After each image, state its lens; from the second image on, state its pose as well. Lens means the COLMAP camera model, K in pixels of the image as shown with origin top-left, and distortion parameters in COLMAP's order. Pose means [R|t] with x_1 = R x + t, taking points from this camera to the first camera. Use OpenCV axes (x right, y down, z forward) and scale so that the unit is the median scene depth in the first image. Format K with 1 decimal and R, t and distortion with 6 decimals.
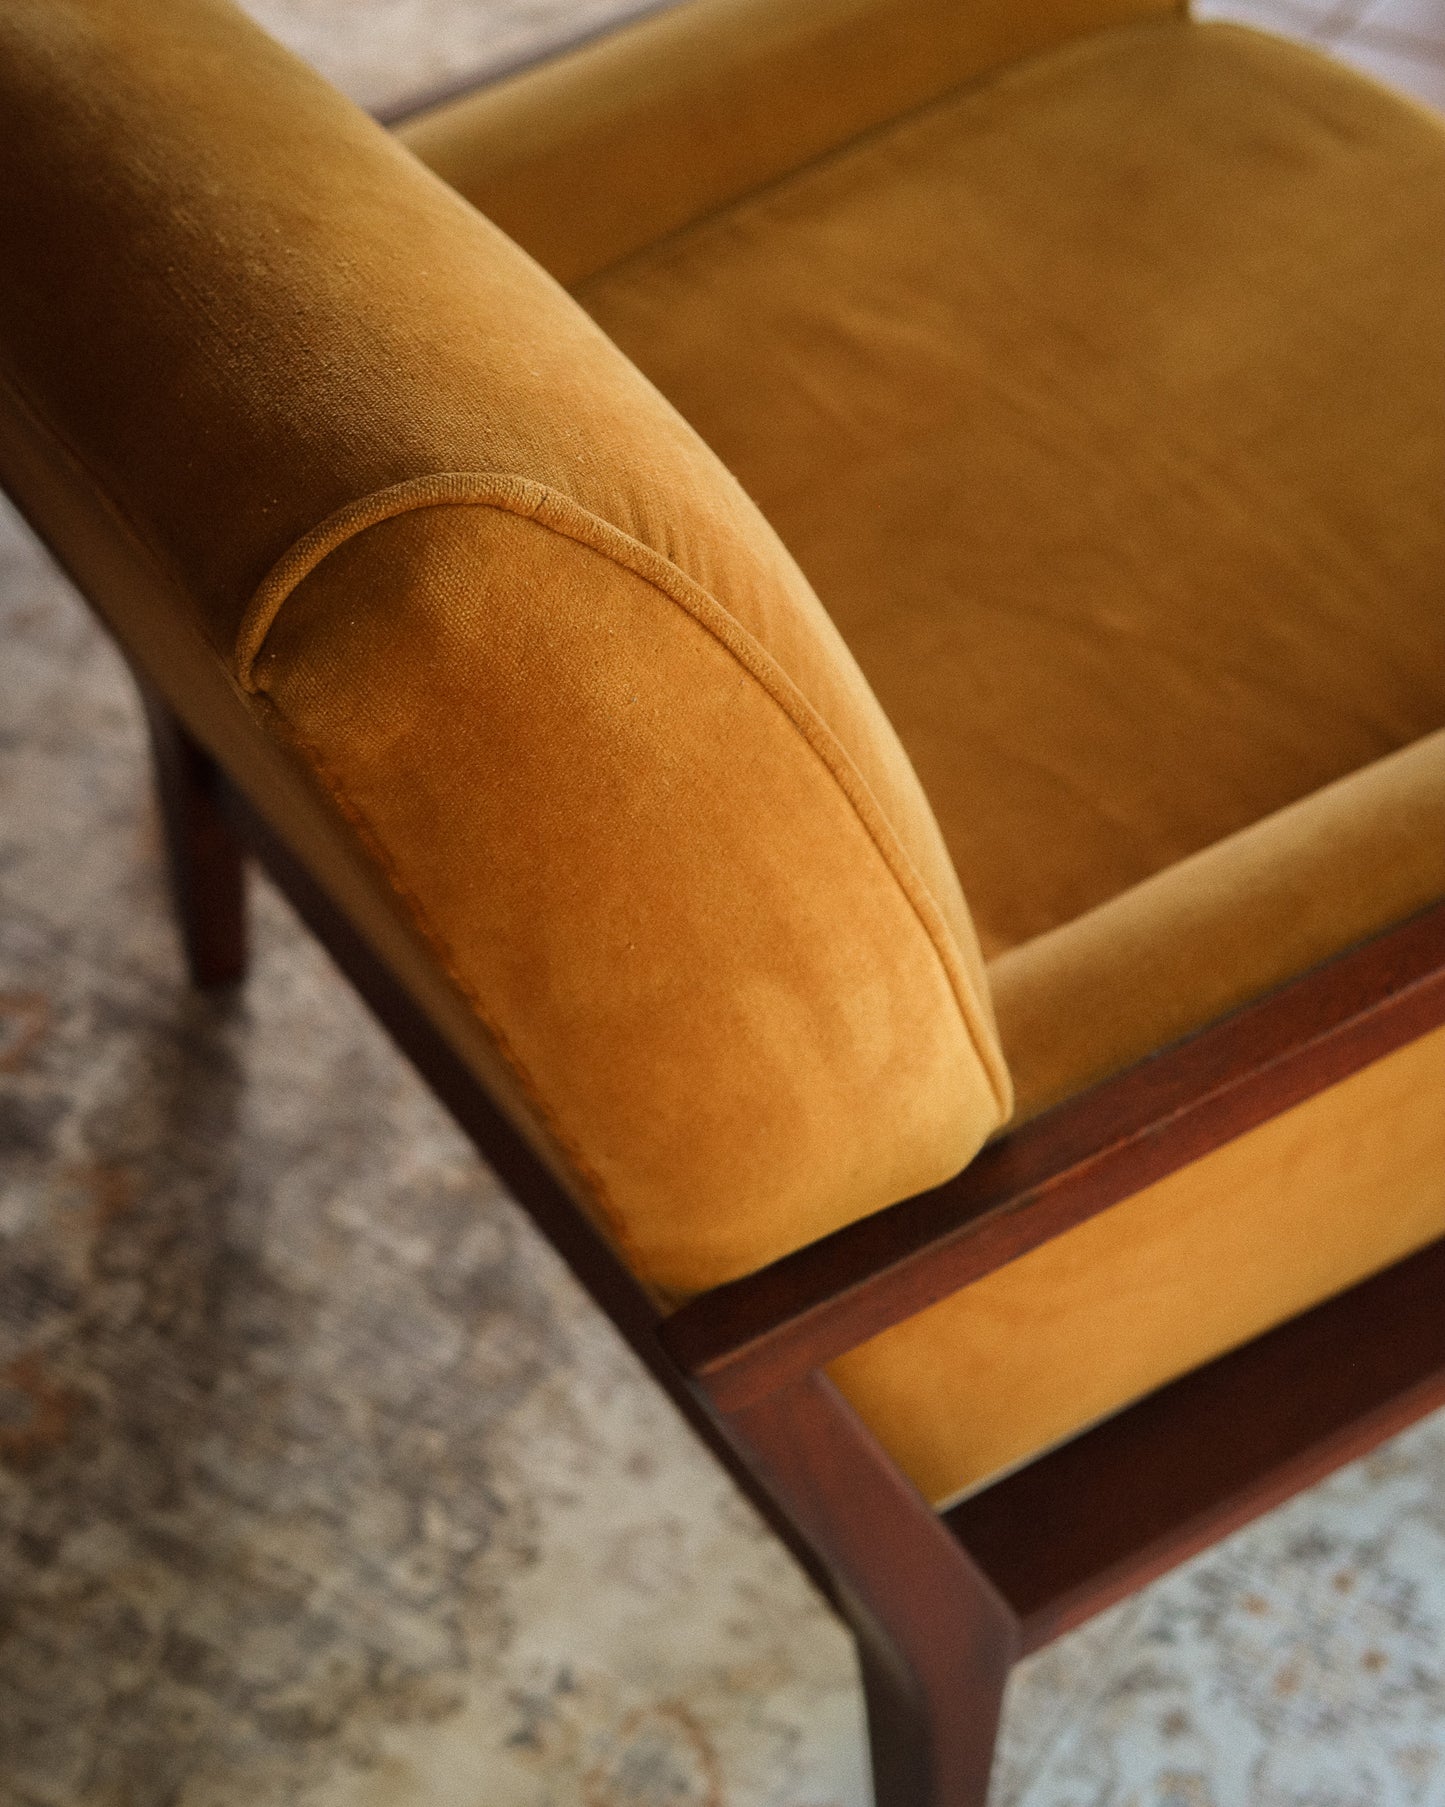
lens RADIAL K [[3382.1, 0, 722.5], [0, 3382.1, 903.5], [0, 0, 1]] dist [-0.168273, -0.113989]
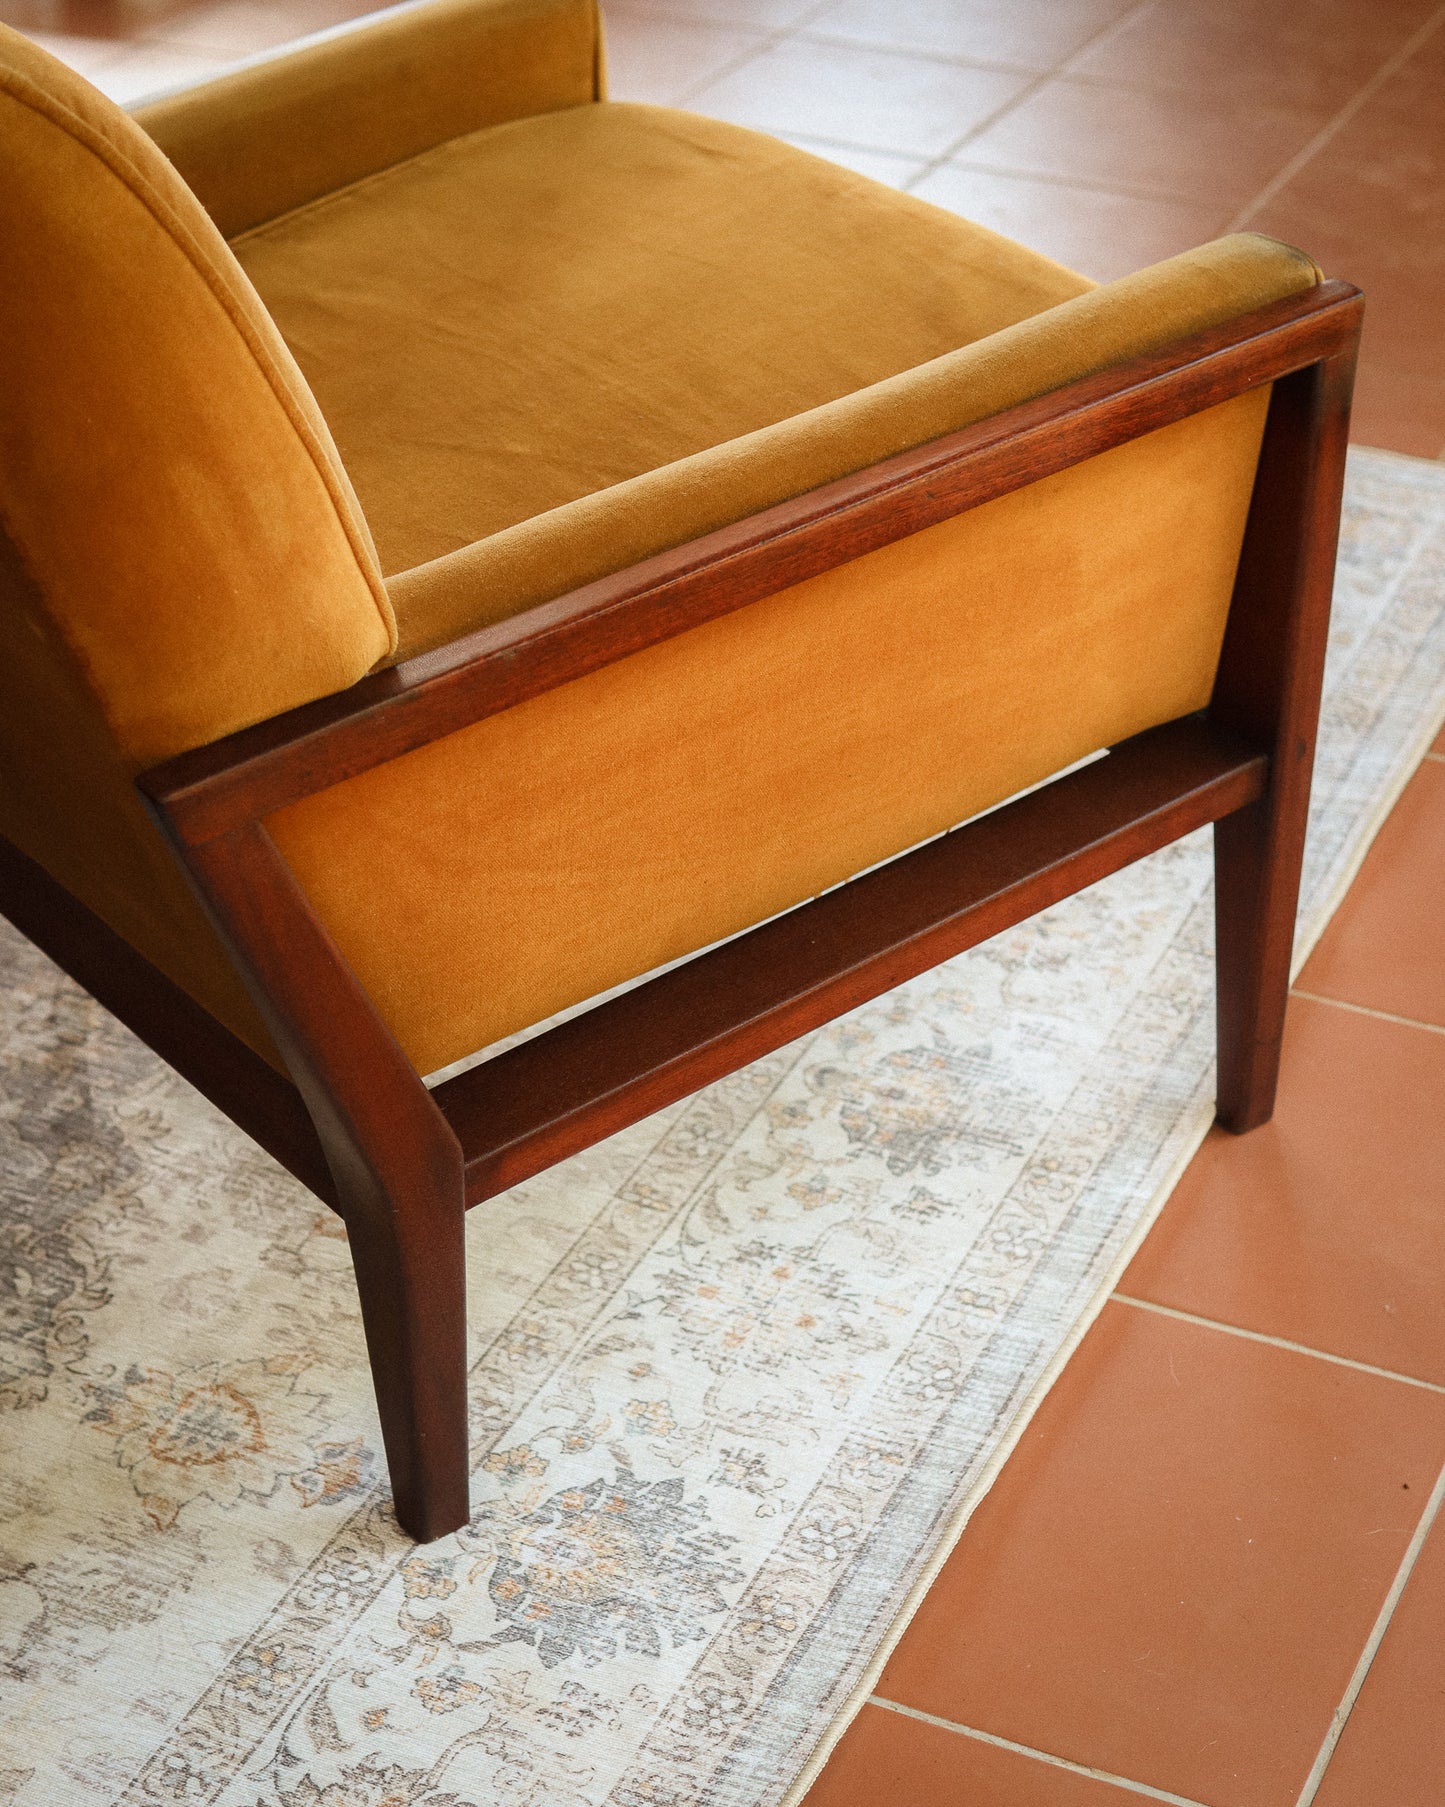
lens RADIAL K [[3481.7, 0, 722.5], [0, 3481.7, 903.5], [0, 0, 1]] dist [-0.156396, -0.090861]
pose [[0.994463, -0.051769, 0.091447, 0.059125], [0.067416, 0.981845, -0.177298, 0.304359], [-0.080608, 0.182482, 0.979899, -0.260644]]
